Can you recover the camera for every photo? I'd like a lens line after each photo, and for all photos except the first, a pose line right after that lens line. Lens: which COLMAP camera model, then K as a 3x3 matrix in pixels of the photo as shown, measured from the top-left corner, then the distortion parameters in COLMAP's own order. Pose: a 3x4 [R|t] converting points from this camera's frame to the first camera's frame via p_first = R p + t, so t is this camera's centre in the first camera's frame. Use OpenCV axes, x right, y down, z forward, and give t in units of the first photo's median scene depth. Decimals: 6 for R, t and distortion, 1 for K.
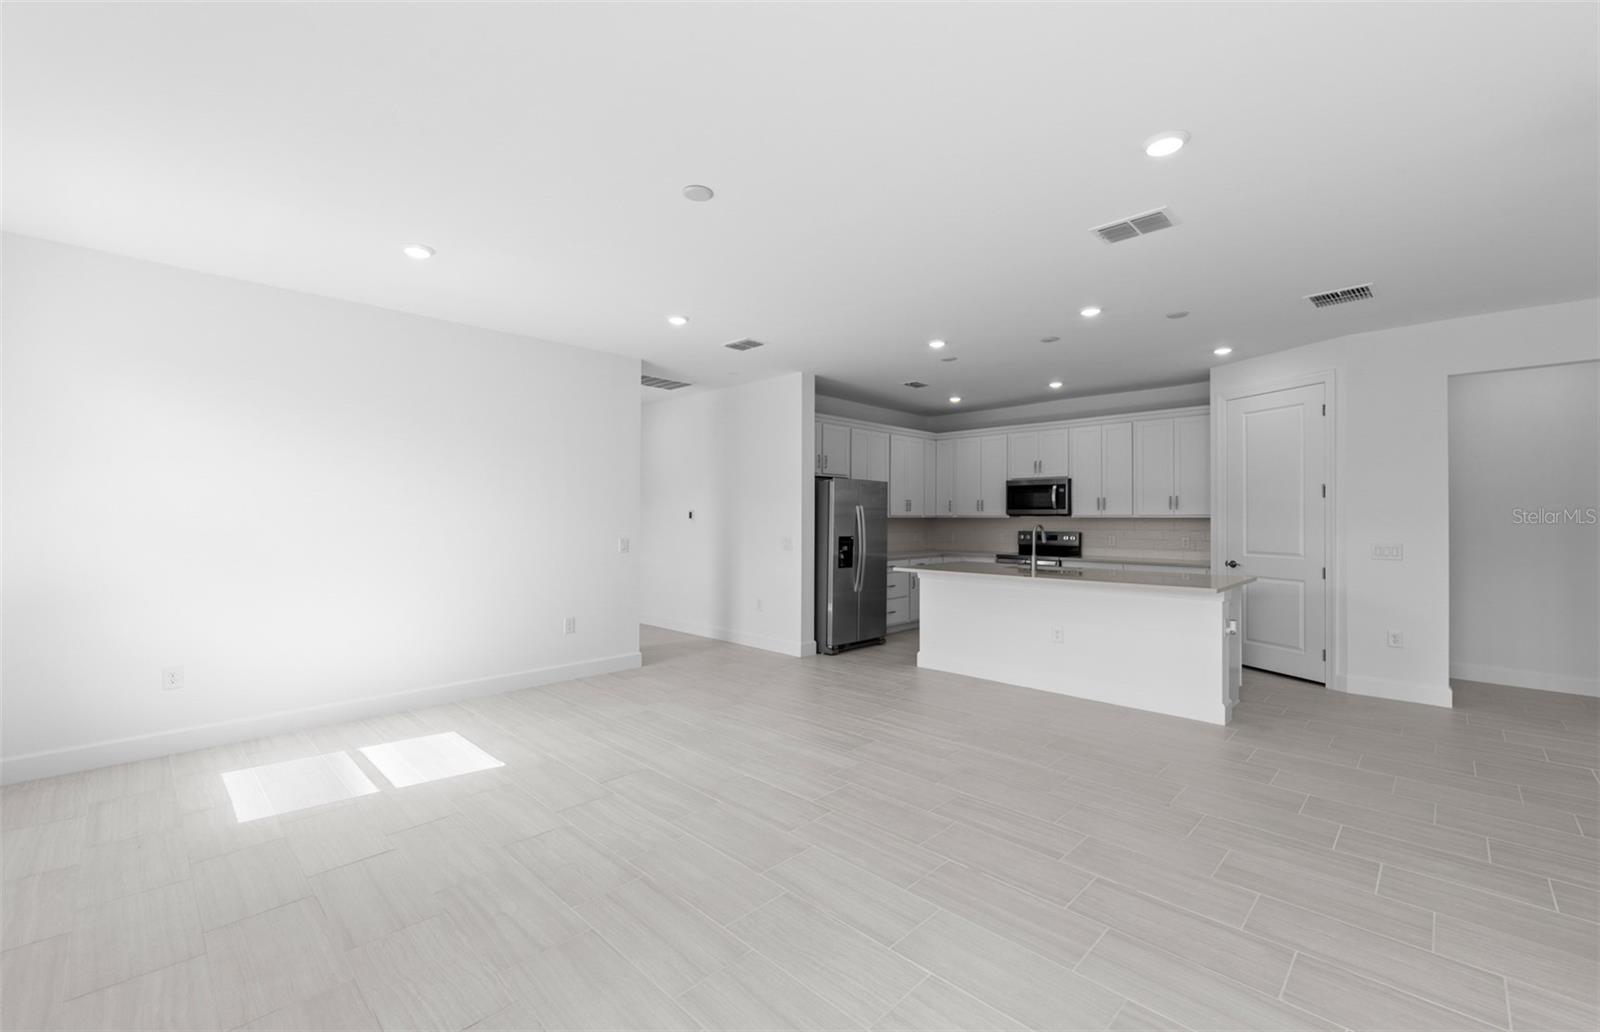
lens RADIAL K [[657.8, 0, 792.9], [0, 657.8, 530.3], [0, 0, 1]] dist [0.000328, -0.000015]
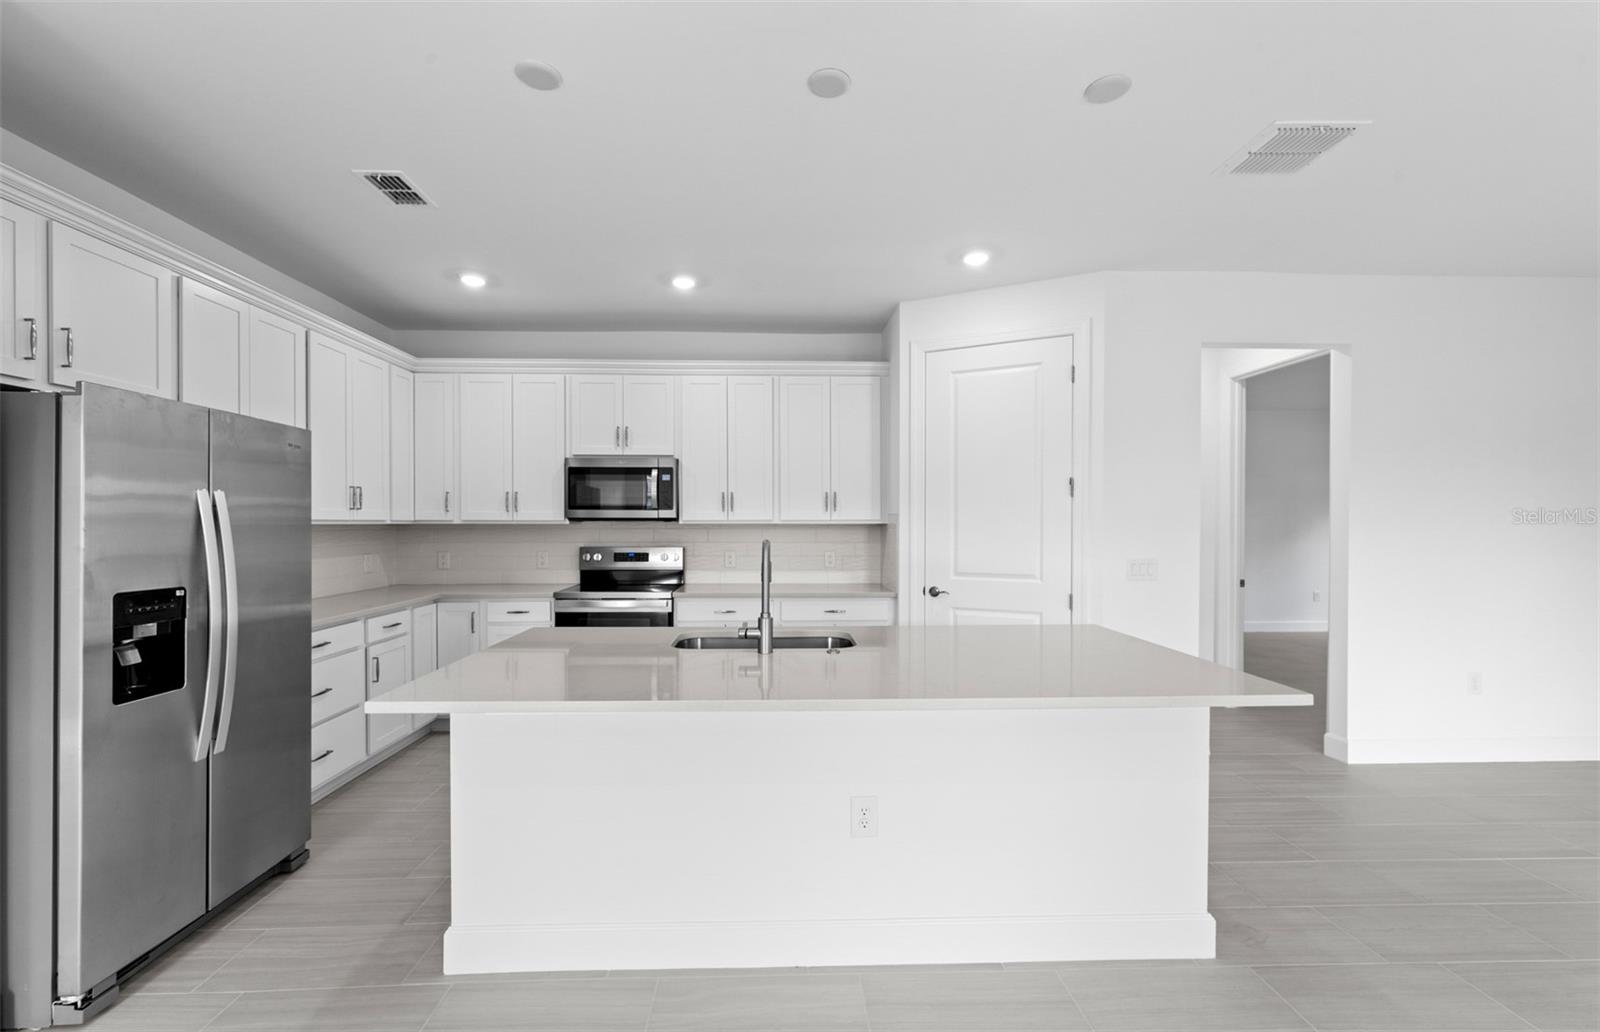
lens RADIAL K [[657.8, 0, 792.9], [0, 657.8, 530.3], [0, 0, 1]] dist [0.000328, -0.000015]
pose [[0.688783, -0.007473, 0.724929, 0.056634], [0.013856, 0.999900, -0.002858, -0.010257], [-0.724835, 0.012014, 0.688817, 0.512712]]
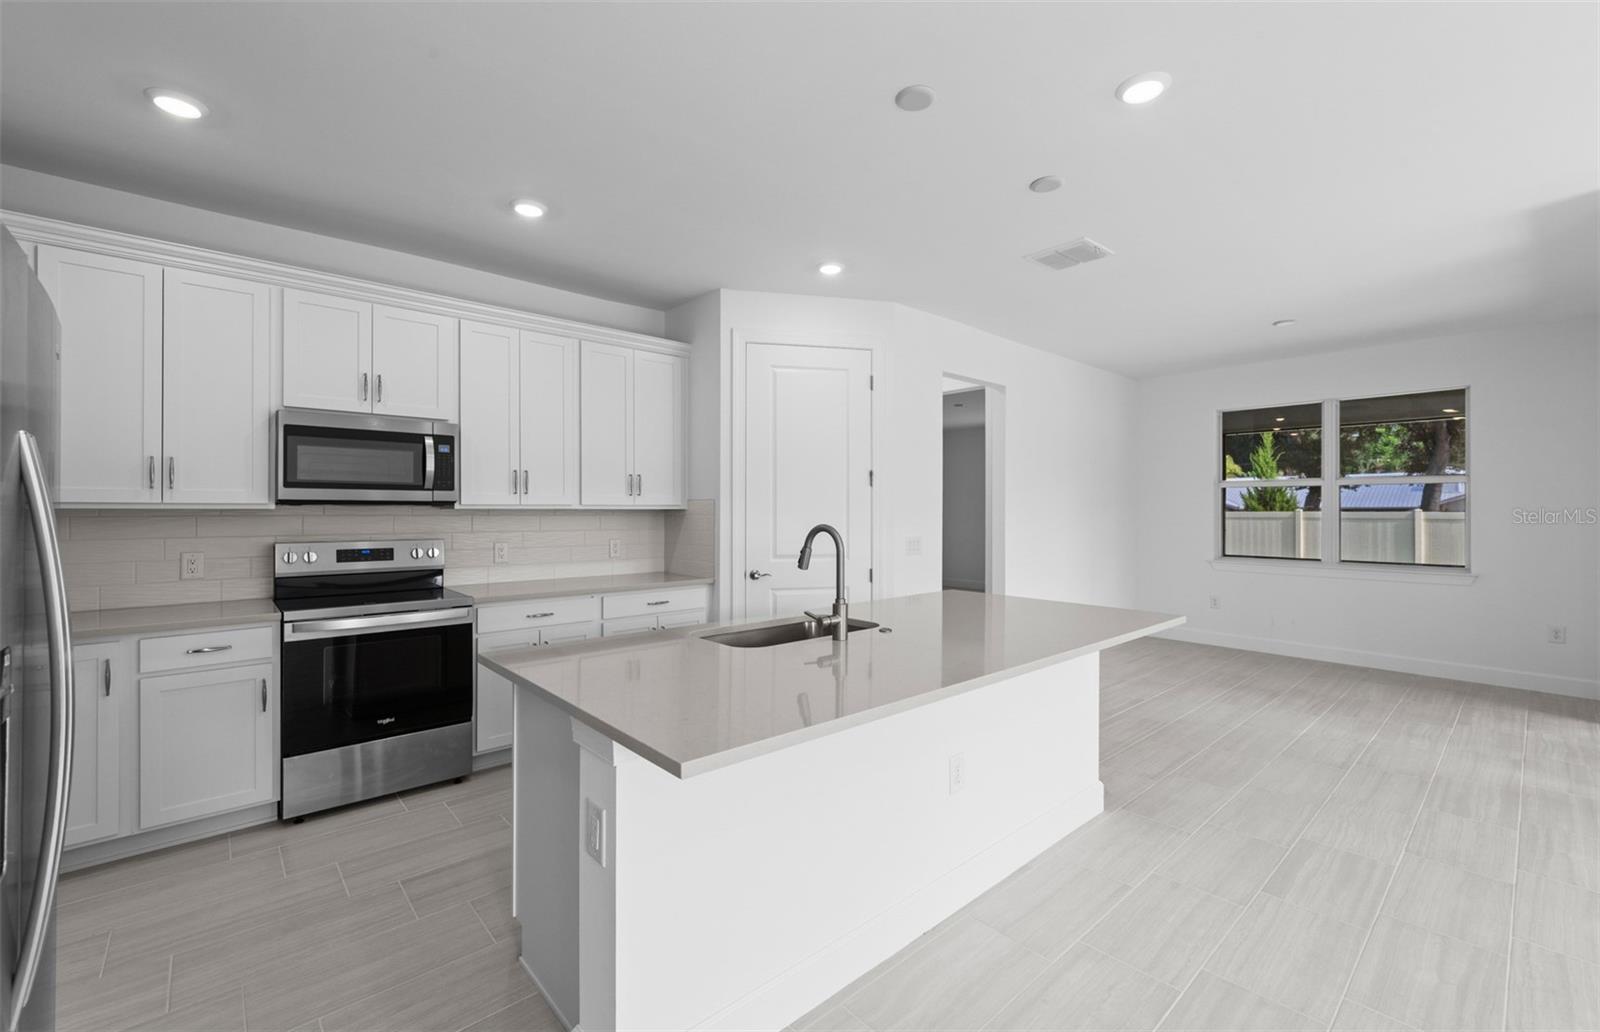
lens RADIAL K [[662.8, 0, 797.6], [0, 662.8, 509.1], [0, 0, 1]] dist [0.001837, 0.000185]
pose [[0.062044, 0.002978, 0.998069, -0.034140], [0.019481, 0.999801, -0.004194, -0.012679], [-0.997883, 0.019704, 0.061973, 0.735246]]
